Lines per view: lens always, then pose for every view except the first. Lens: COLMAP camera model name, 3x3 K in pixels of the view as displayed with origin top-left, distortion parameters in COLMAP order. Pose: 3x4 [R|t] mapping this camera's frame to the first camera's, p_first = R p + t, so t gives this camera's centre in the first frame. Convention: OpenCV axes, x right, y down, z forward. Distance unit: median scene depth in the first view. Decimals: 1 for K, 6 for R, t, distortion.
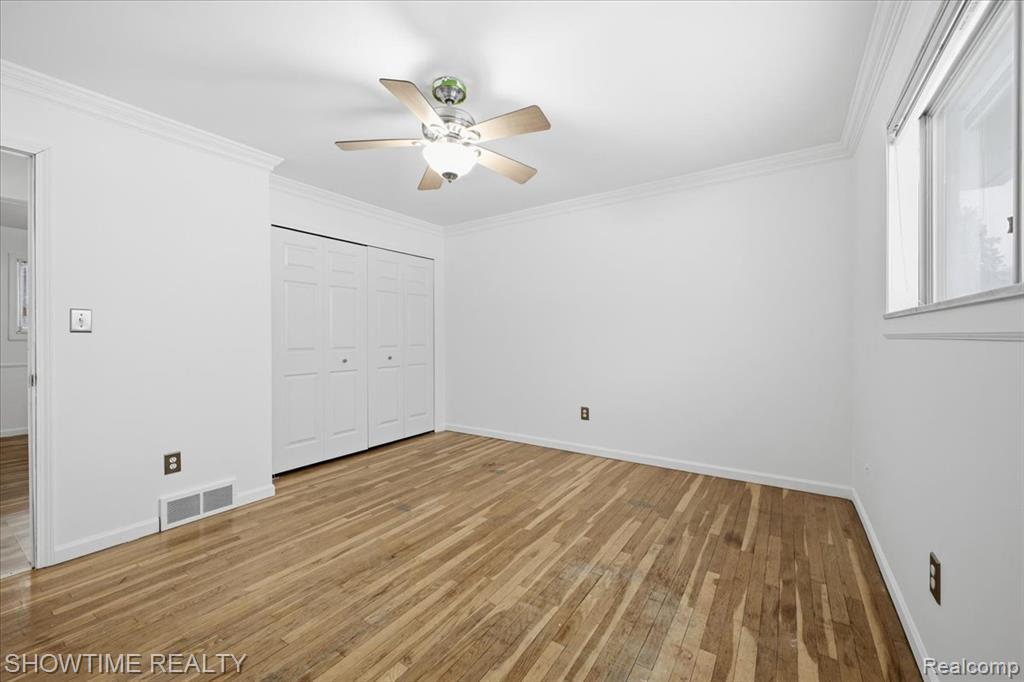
lens RADIAL K [[405.8, 0, 513.5], [0, 405.8, 335.3], [0, 0, 1]] dist [0.010615, -0.001992]
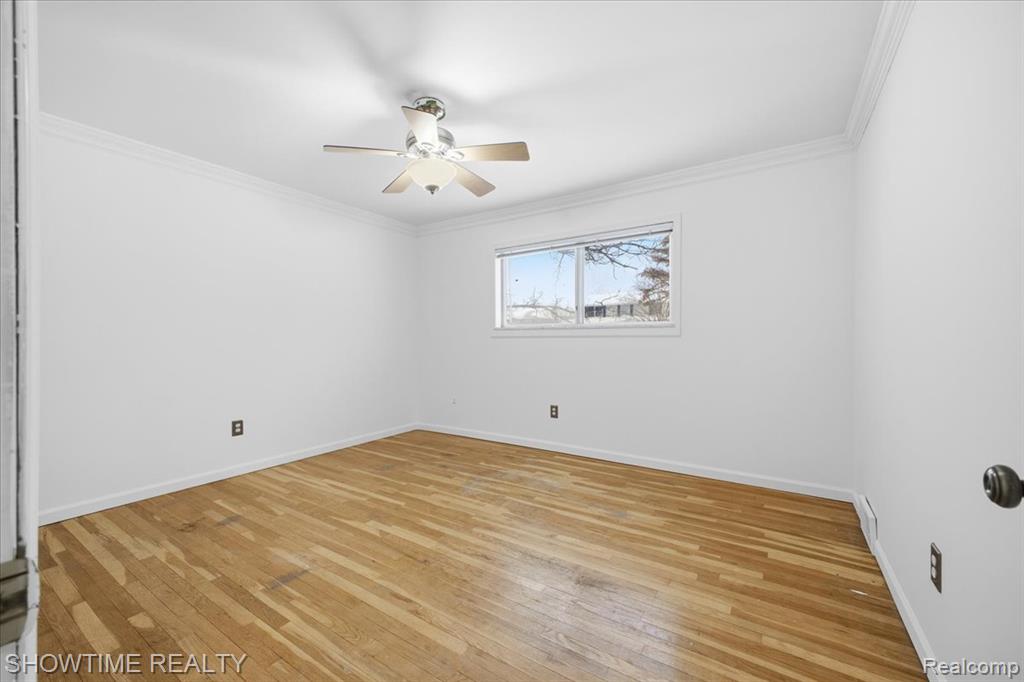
lens RADIAL K [[405.8, 0, 514.0], [0, 405.8, 341.7], [0, 0, 1]] dist [0.010615, -0.001992]
pose [[-0.014936, -0.003196, 0.999883, -1.069073], [0.001480, 0.999994, 0.003218, 0.015374], [-0.999887, 0.001528, -0.014931, 0.677670]]
